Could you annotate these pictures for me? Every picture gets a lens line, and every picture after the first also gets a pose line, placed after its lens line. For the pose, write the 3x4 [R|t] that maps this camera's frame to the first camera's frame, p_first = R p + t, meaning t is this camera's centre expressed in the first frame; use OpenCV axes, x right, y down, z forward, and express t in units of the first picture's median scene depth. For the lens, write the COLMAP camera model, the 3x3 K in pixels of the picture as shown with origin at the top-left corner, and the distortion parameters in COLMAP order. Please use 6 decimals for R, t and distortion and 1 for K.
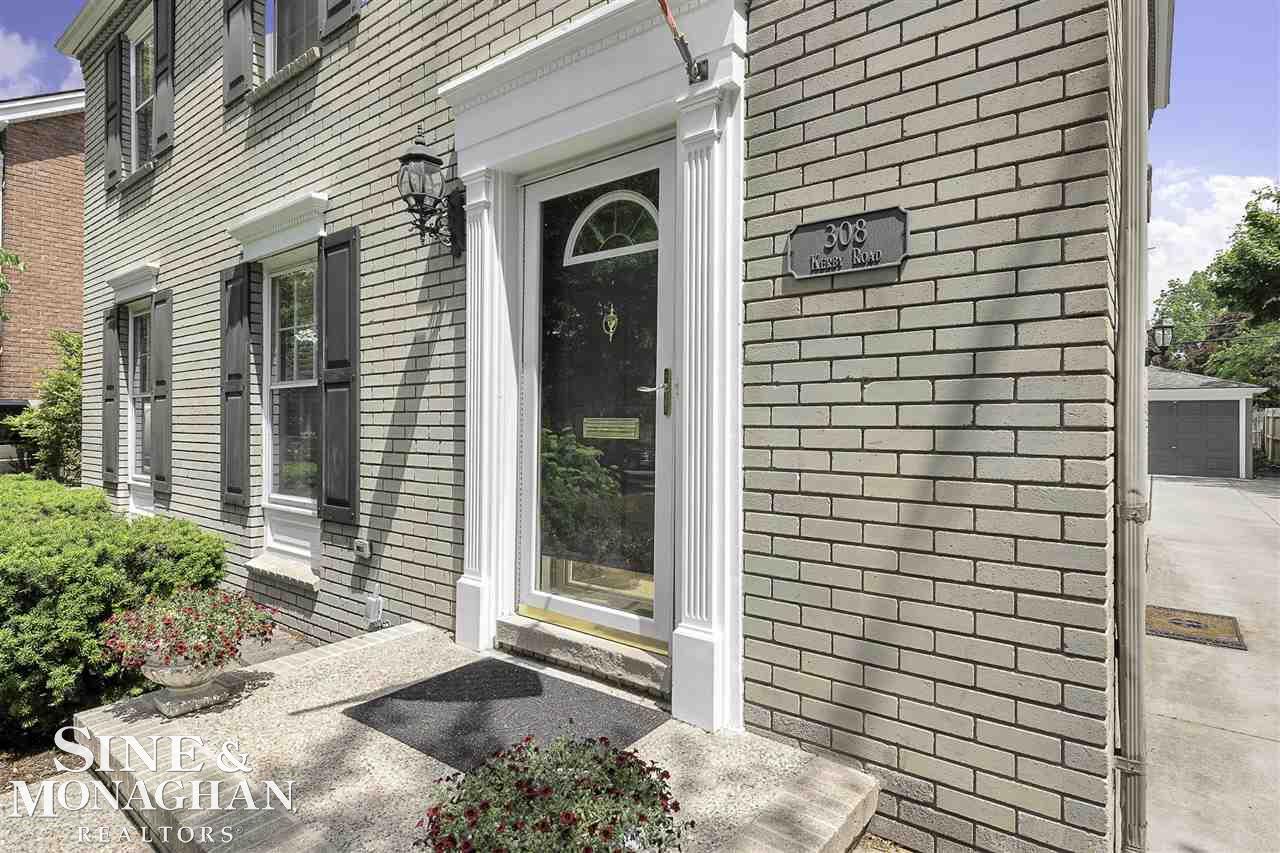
lens RADIAL K [[690.7, 0, 640.0], [0, 690.7, 426.5], [0, 0, 1]] dist [-0.000221, -0.000181]
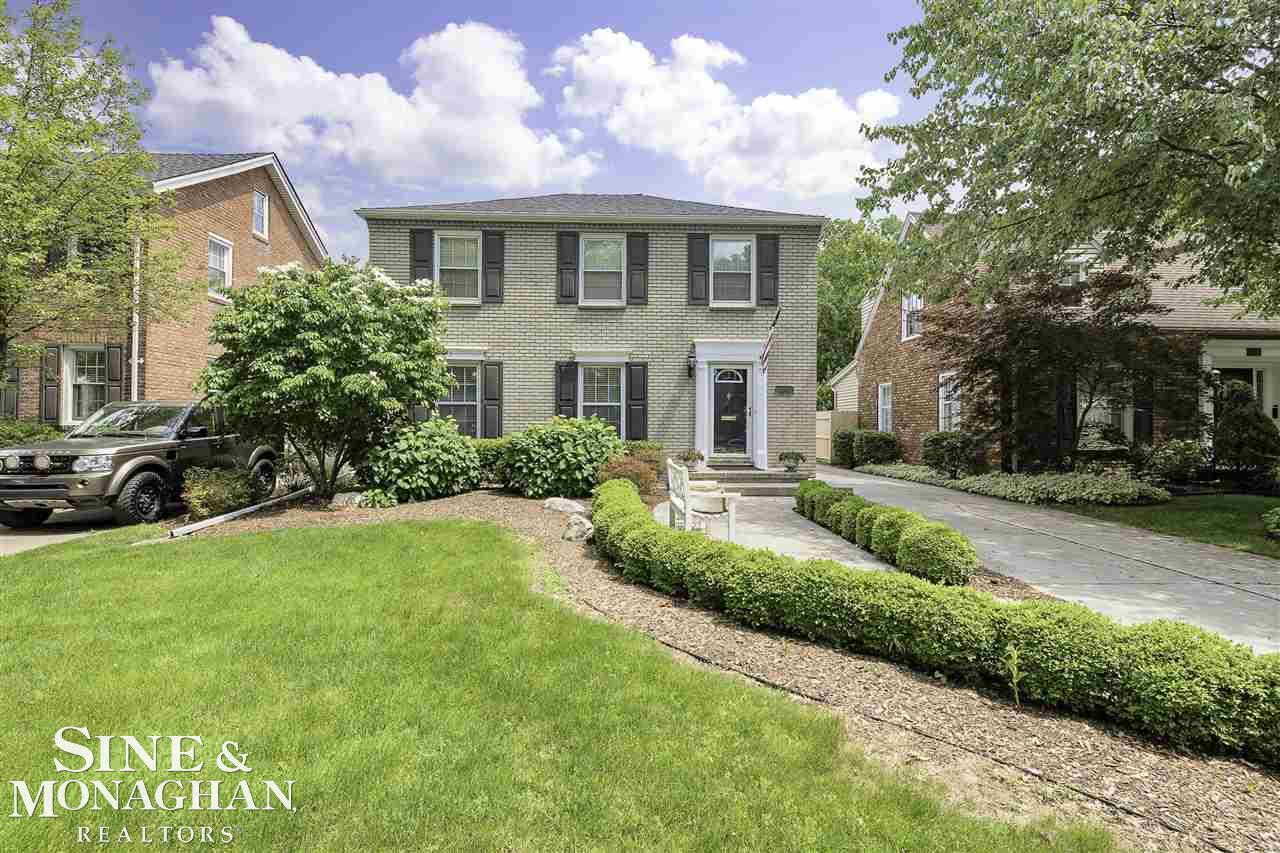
lens RADIAL K [[635.7, 0, 640.0], [0, 635.7, 426.5], [0, 0, 1]] dist [0.016370, 0.000083]
pose [[0.787141, 0.000447, 0.616773, -3.104864], [0.002786, 0.999987, -0.004280, 0.074585], [-0.616766, 0.005088, 0.787130, -1.983292]]
